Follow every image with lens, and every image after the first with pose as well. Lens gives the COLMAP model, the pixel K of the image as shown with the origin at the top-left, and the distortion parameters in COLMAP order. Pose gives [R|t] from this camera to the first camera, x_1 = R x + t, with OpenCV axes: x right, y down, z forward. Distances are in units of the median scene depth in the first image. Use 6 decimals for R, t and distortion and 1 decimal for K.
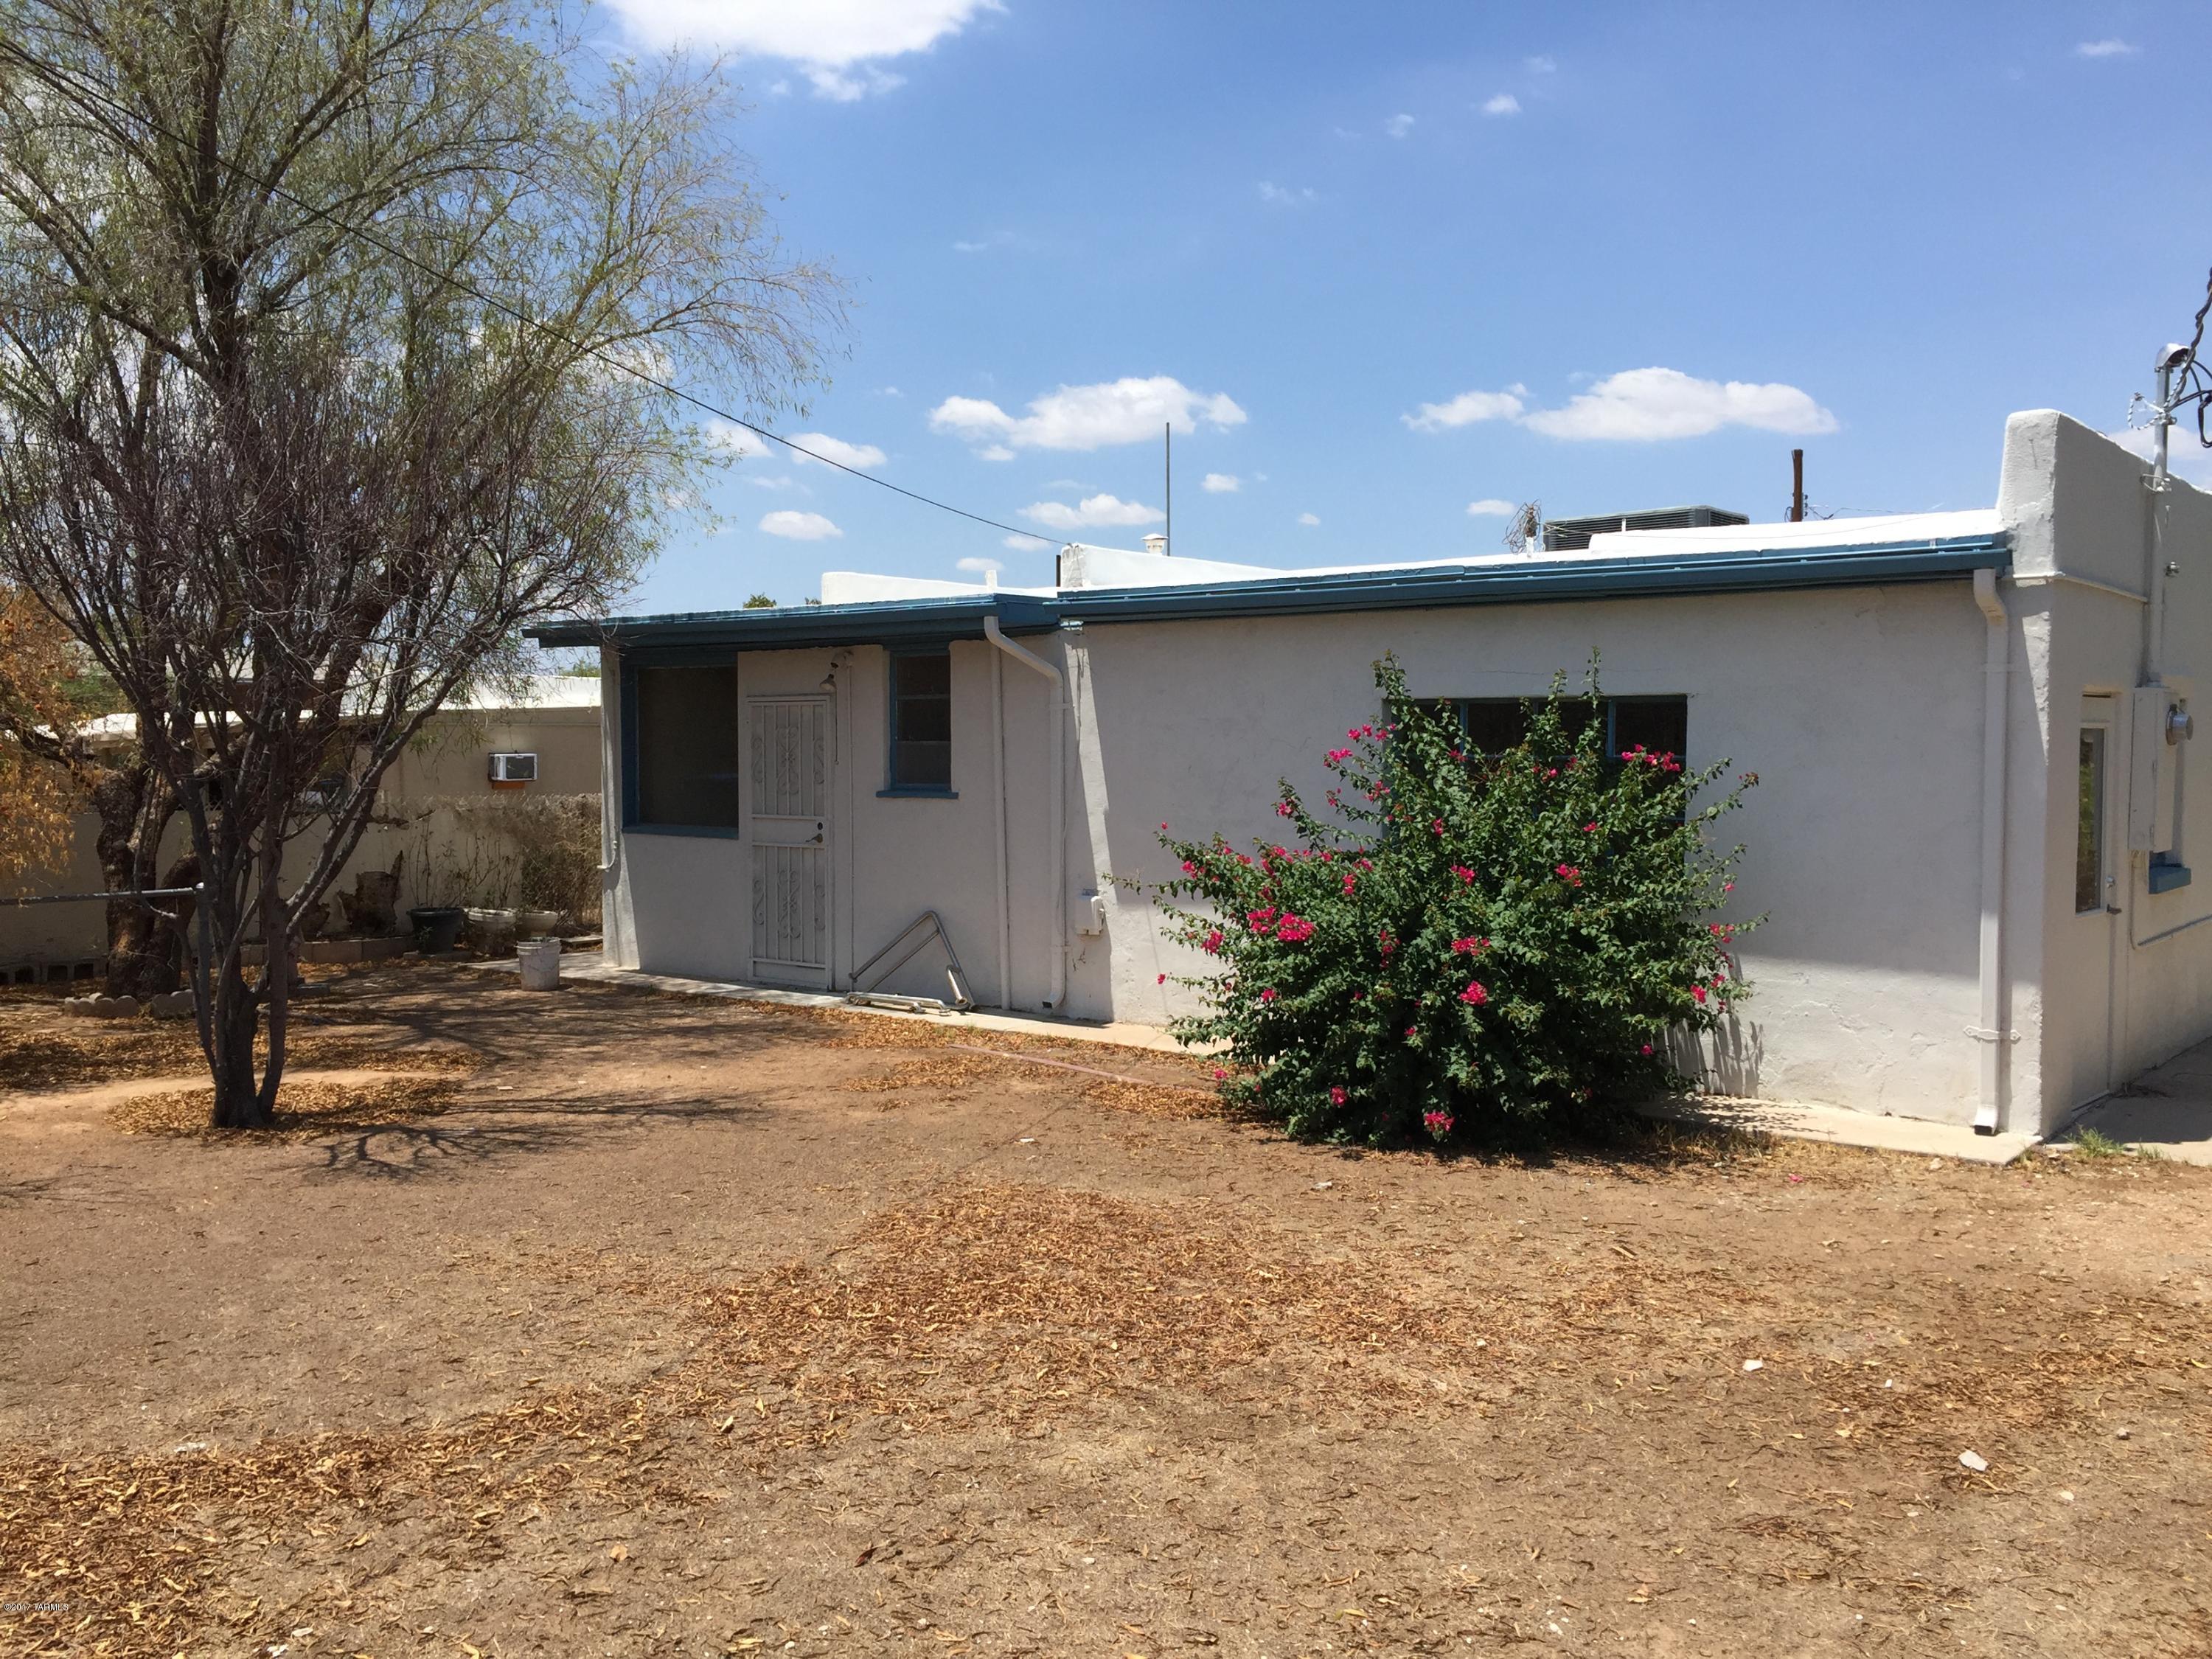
lens RADIAL K [[1925.5, 0, 1103.0], [0, 1925.5, 831.4], [0, 0, 1]] dist [0.082538, -0.085757]
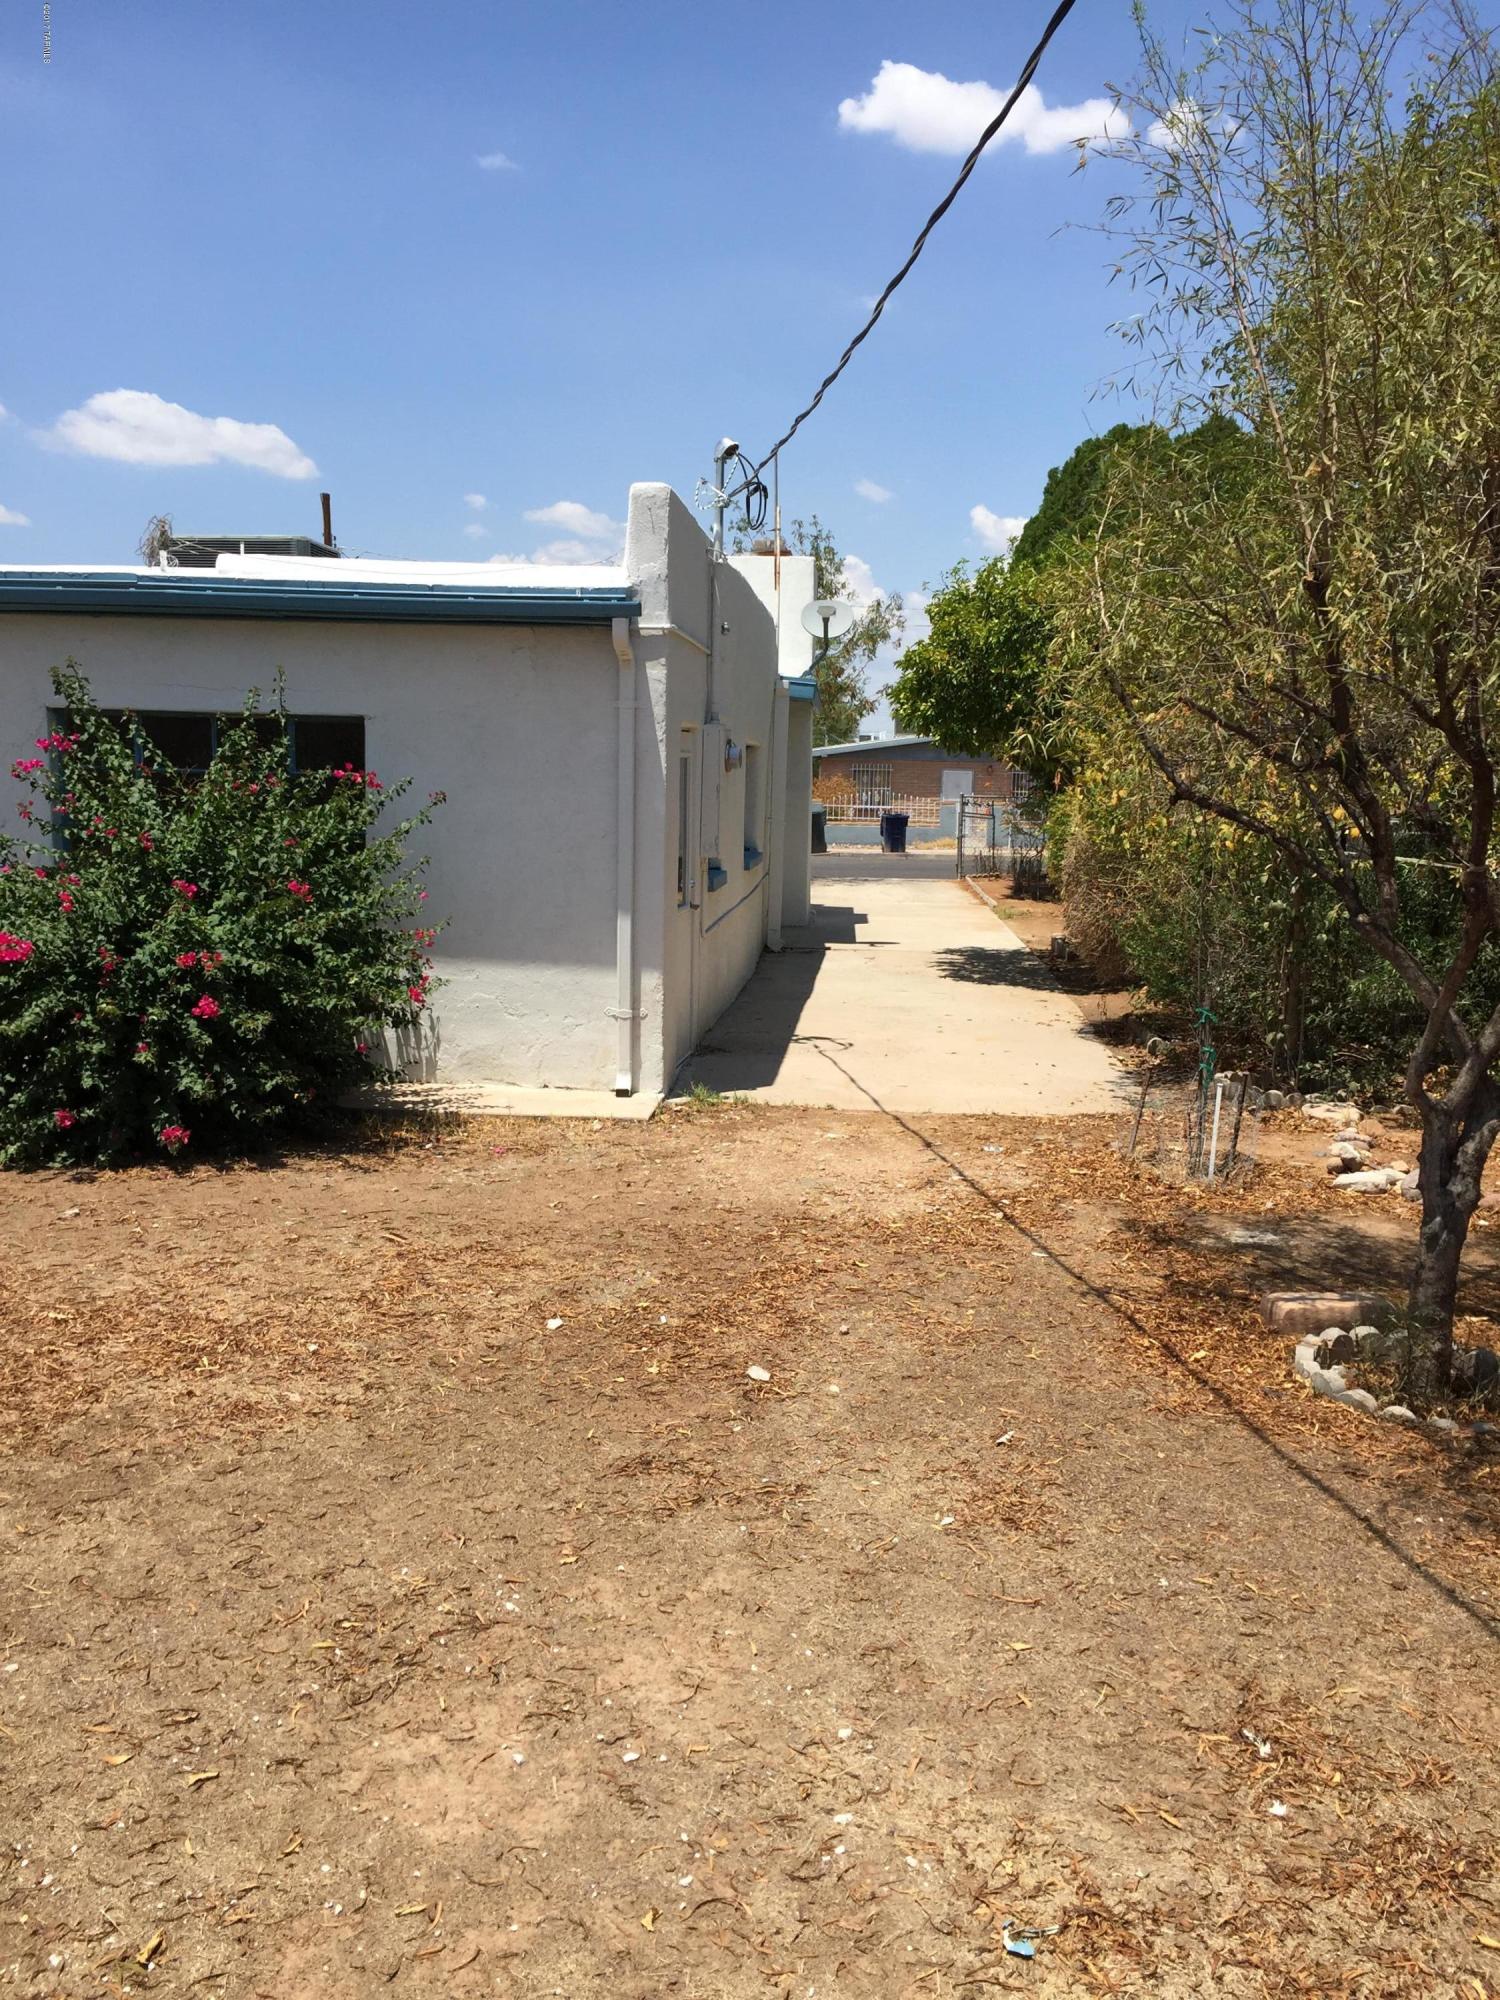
lens RADIAL K [[1740.9, 0, 750.9], [0, 1740.9, 999.9], [0, 0, 1]] dist [0.082538, -0.085757]
pose [[0.826321, -0.057066, 0.560302, -0.083715], [0.005043, 0.995563, 0.093960, -0.004600], [-0.563178, -0.074816, 0.822942, 0.077305]]
